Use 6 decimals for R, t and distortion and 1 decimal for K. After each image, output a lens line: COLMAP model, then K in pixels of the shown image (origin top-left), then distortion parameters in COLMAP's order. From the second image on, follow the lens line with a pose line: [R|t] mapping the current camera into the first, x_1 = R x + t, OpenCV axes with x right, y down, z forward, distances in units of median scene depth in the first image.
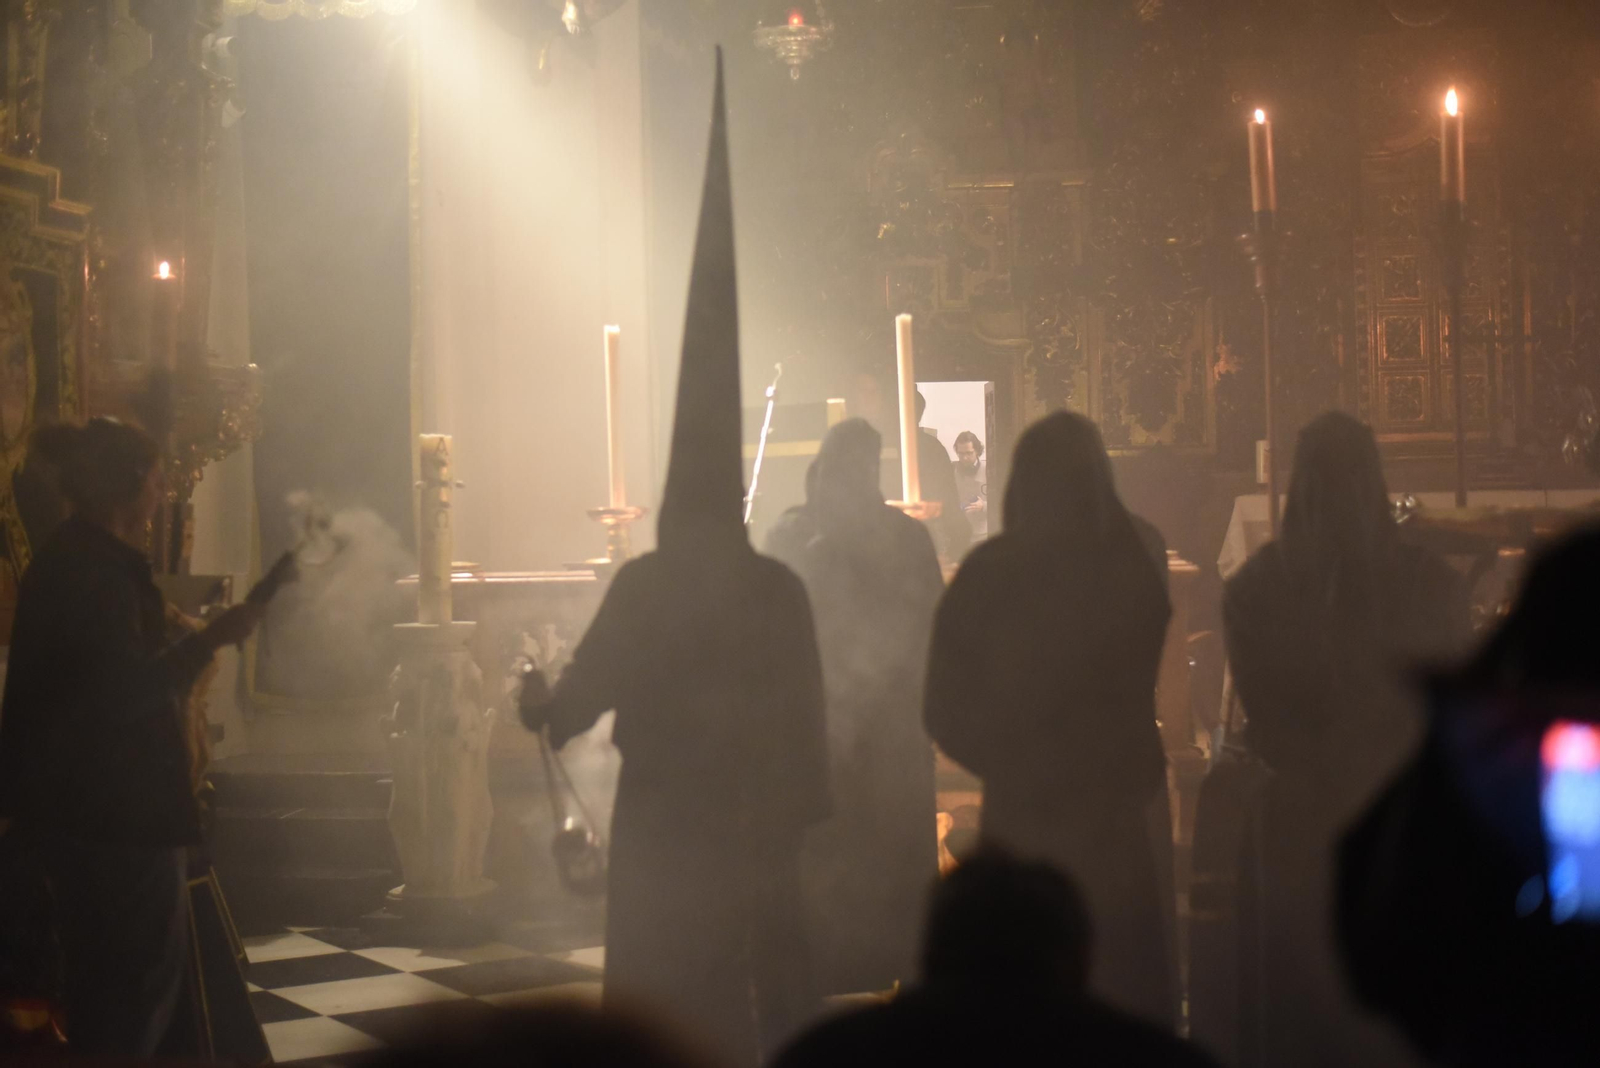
lens RADIAL K [[2341.9, 0, 813.8], [0, 2341.9, 537.5], [0, 0, 1]] dist [-0.091651, 0.000000]
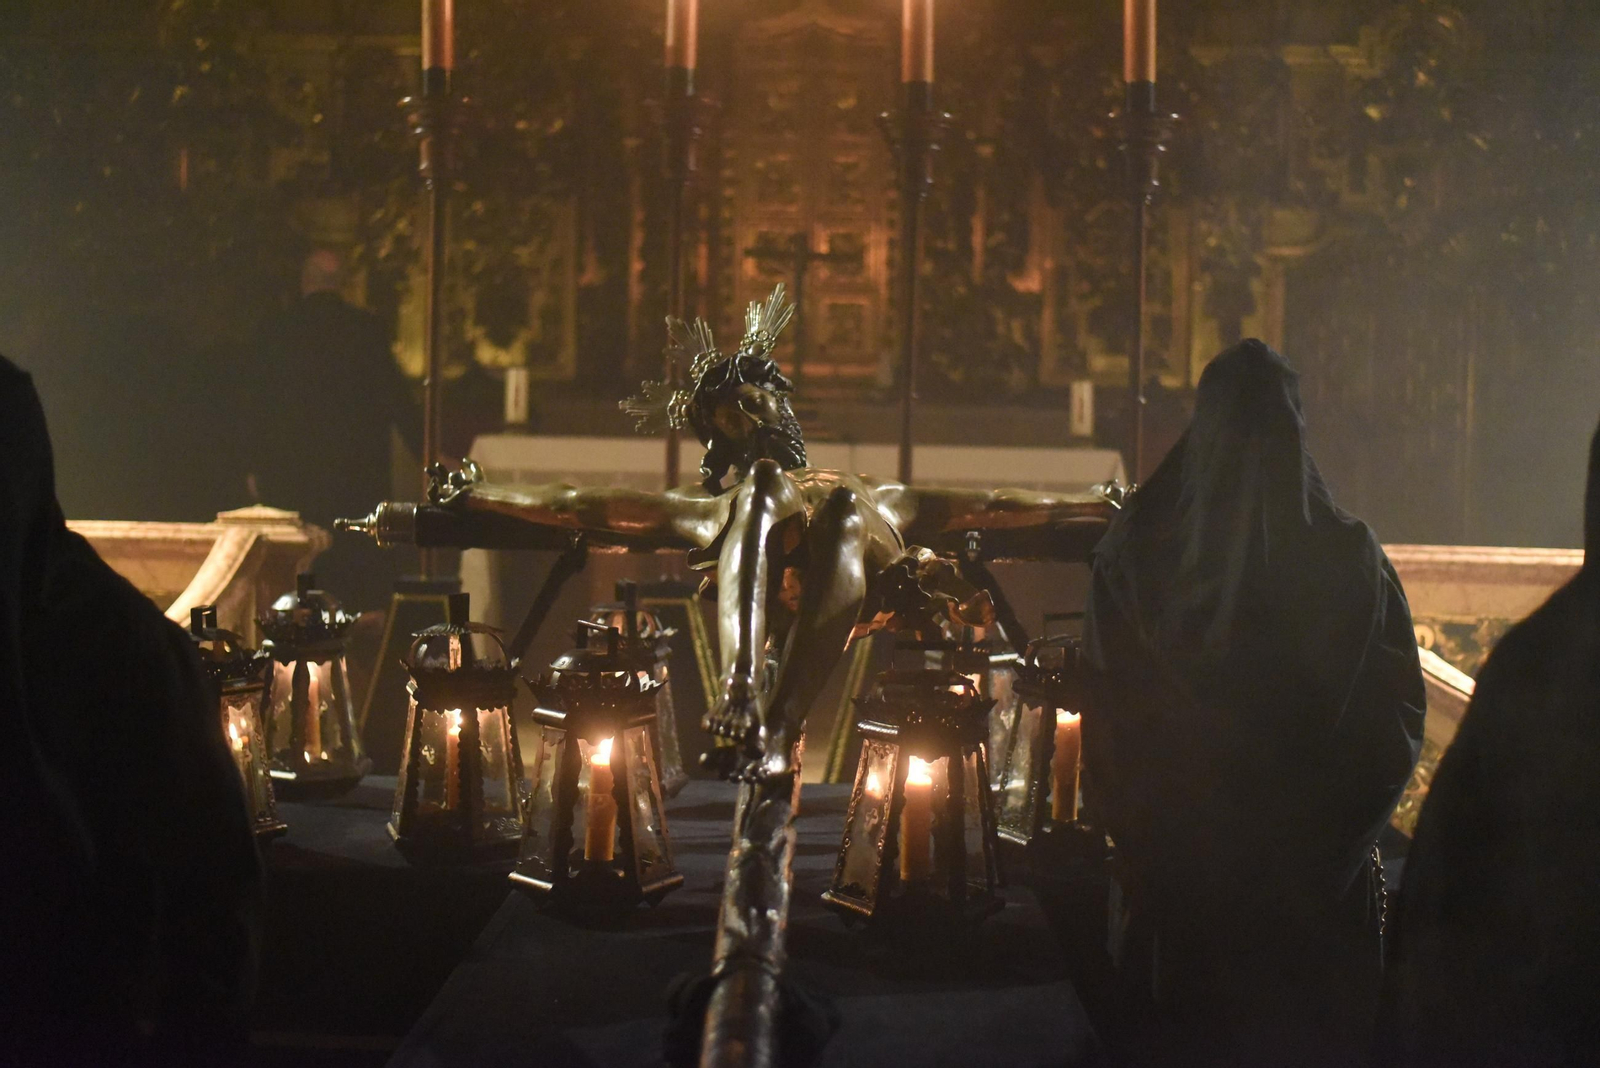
lens RADIAL K [[2341.9, 0, 793.2], [0, 2341.9, 517.1], [0, 0, 1]] dist [-0.091651, 0.000000]
pose [[0.985058, 0.034208, 0.168794, 0.160104], [-0.039428, 0.998839, 0.027672, -0.017270], [-0.167651, -0.033914, 0.985263, 0.198810]]
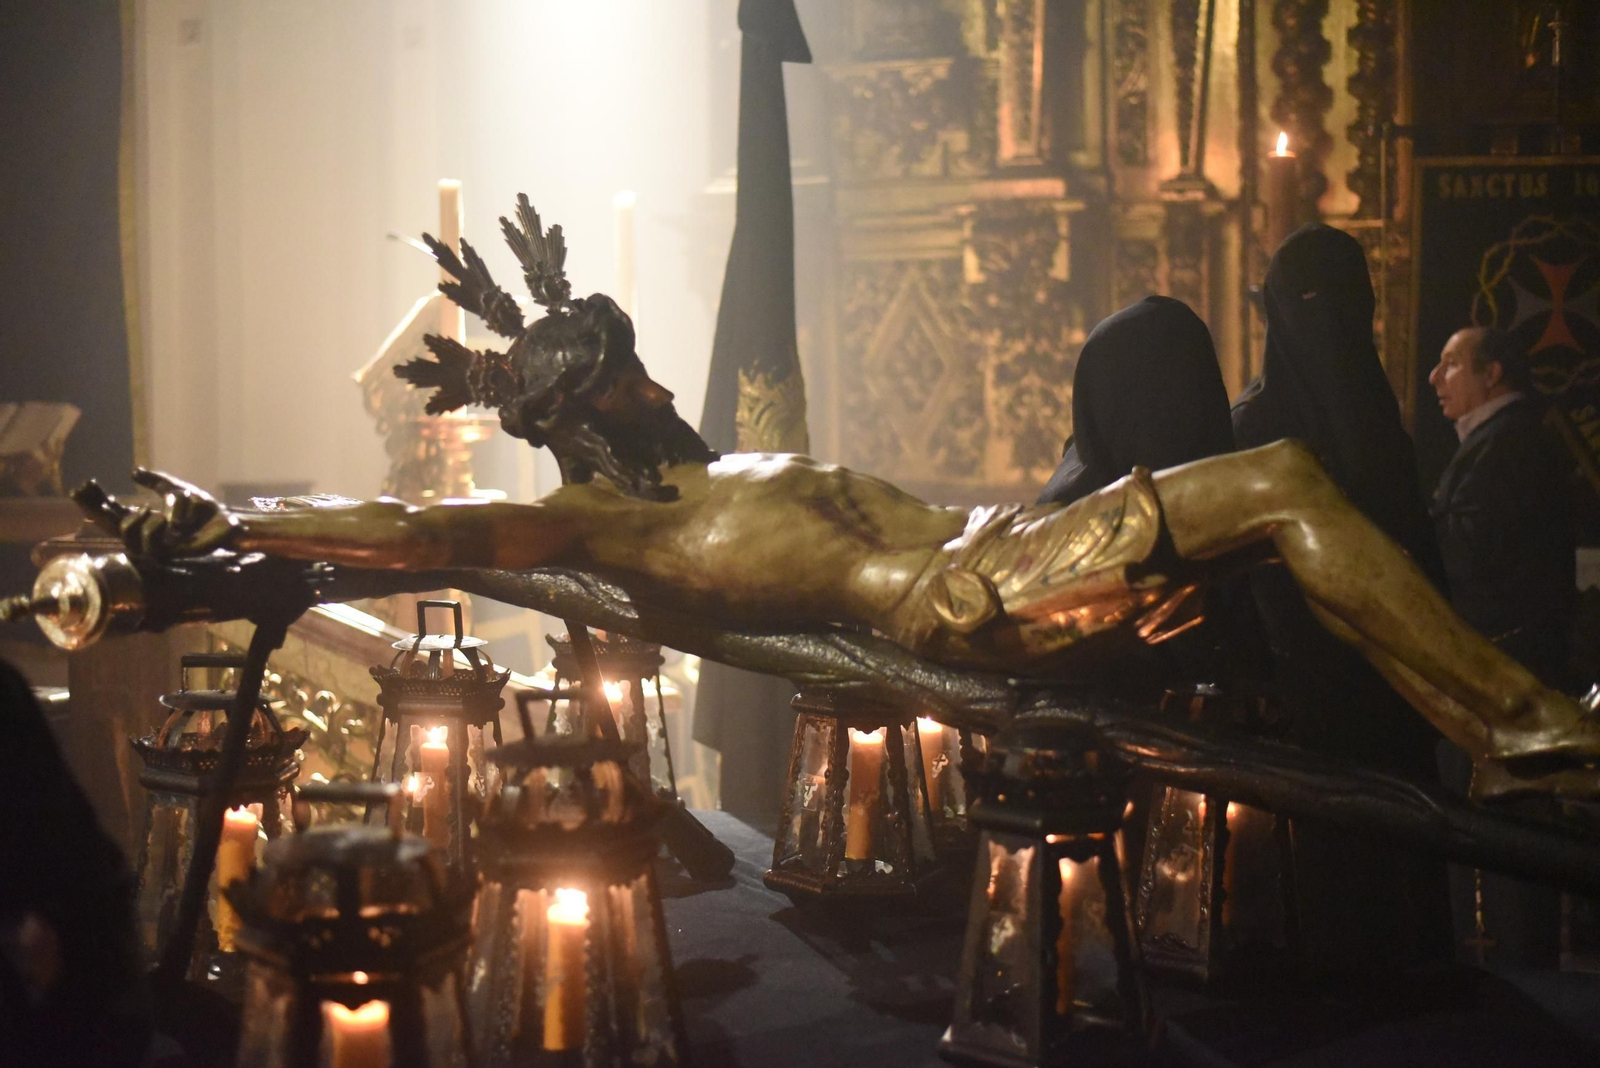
lens RADIAL K [[2341.9, 0, 793.8], [0, 2341.9, 523.9], [0, 0, 1]] dist [-0.091651, 0.000000]
pose [[0.170163, -0.032089, 0.984893, -0.079490], [0.008168, 0.999481, 0.031153, -0.014869], [-0.985382, 0.002744, 0.170337, 0.566706]]
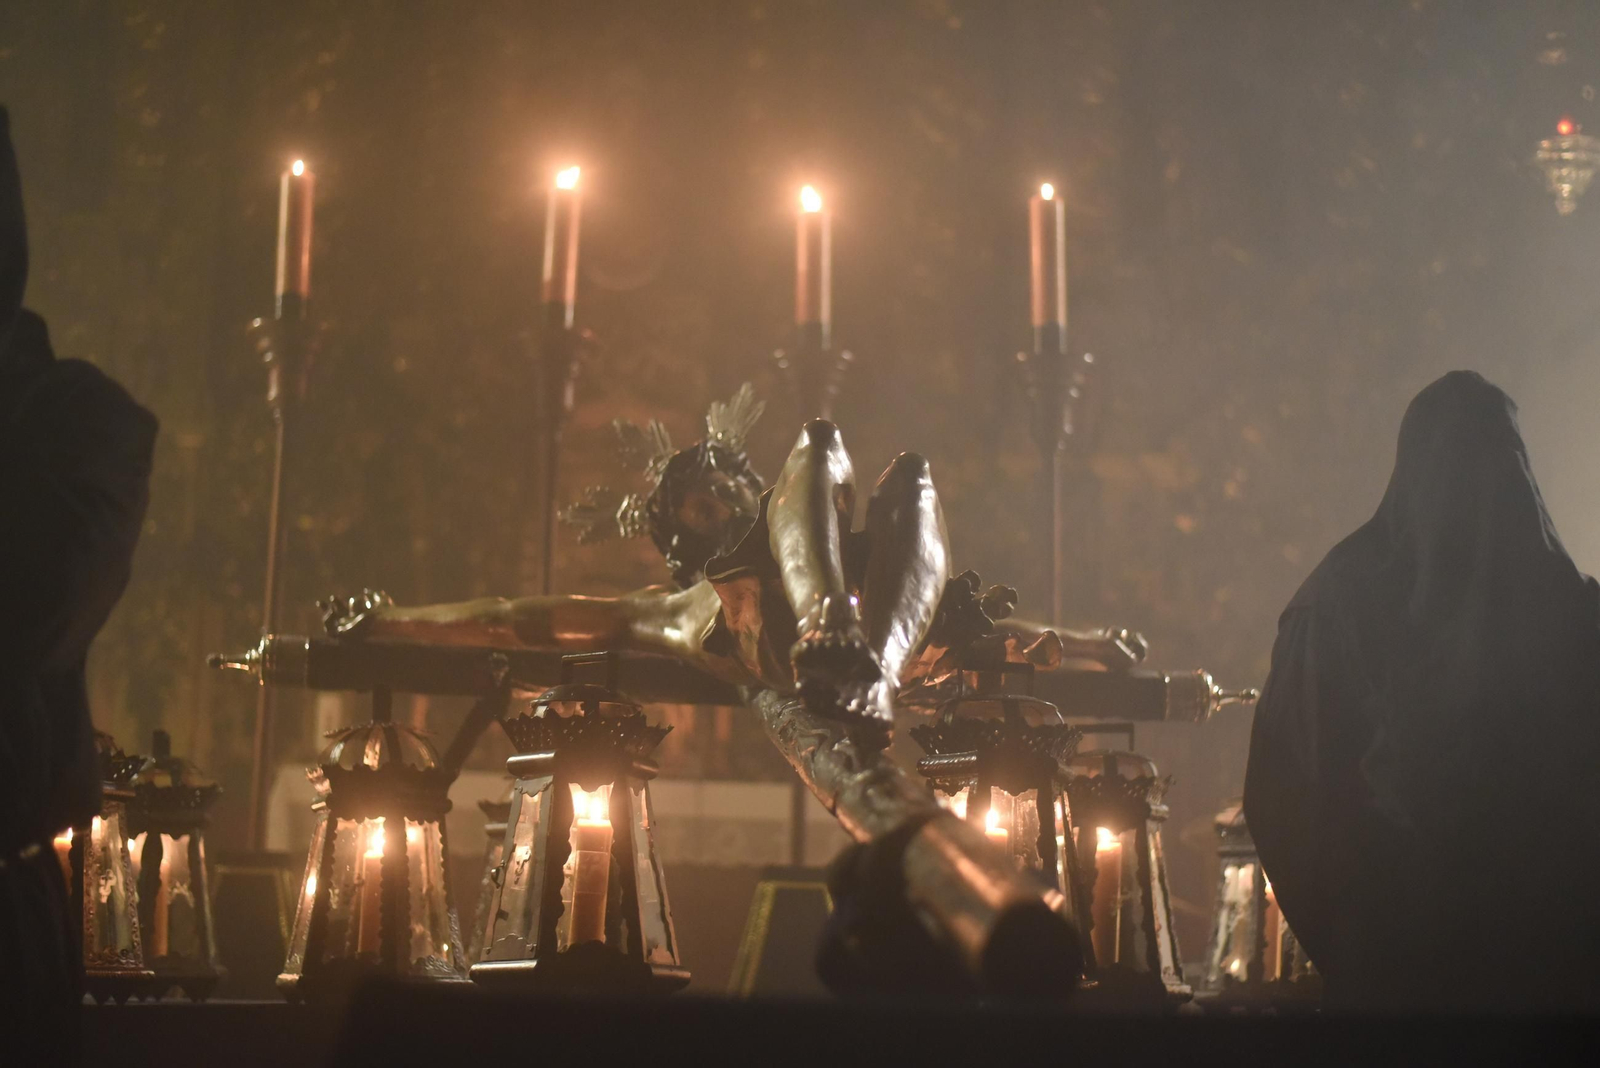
lens RADIAL K [[2341.9, 0, 785.4], [0, 2341.9, 541.7], [0, 0, 1]] dist [-0.091651, 0.000000]
pose [[0.957184, 0.097120, 0.272702, 0.131813], [-0.039298, 0.976915, -0.209985, 0.062382], [-0.286800, 0.190278, 0.938904, 0.277212]]
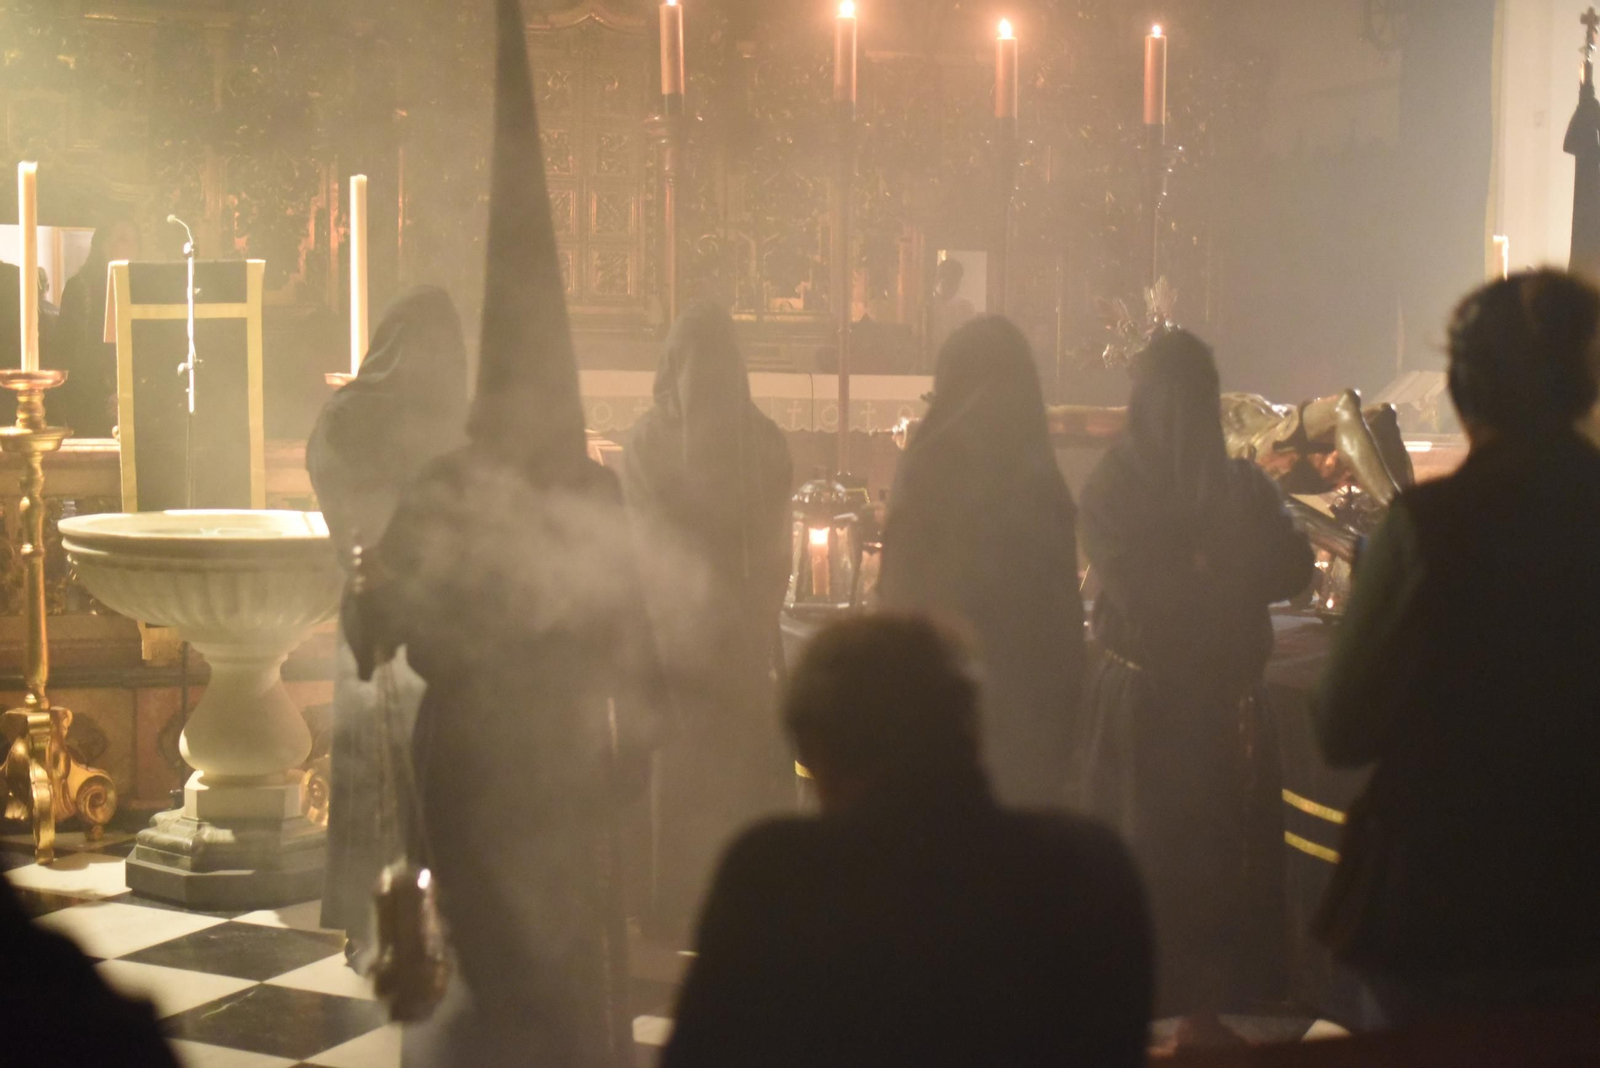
lens RADIAL K [[2341.9, 0, 809.9], [0, 2341.9, 530.9], [0, 0, 1]] dist [-0.091651, 0.000000]
pose [[0.858345, -0.002690, 0.513067, -0.237347], [-0.029451, 0.998079, 0.054504, -0.007488], [-0.512228, -0.061893, 0.856617, 0.082253]]
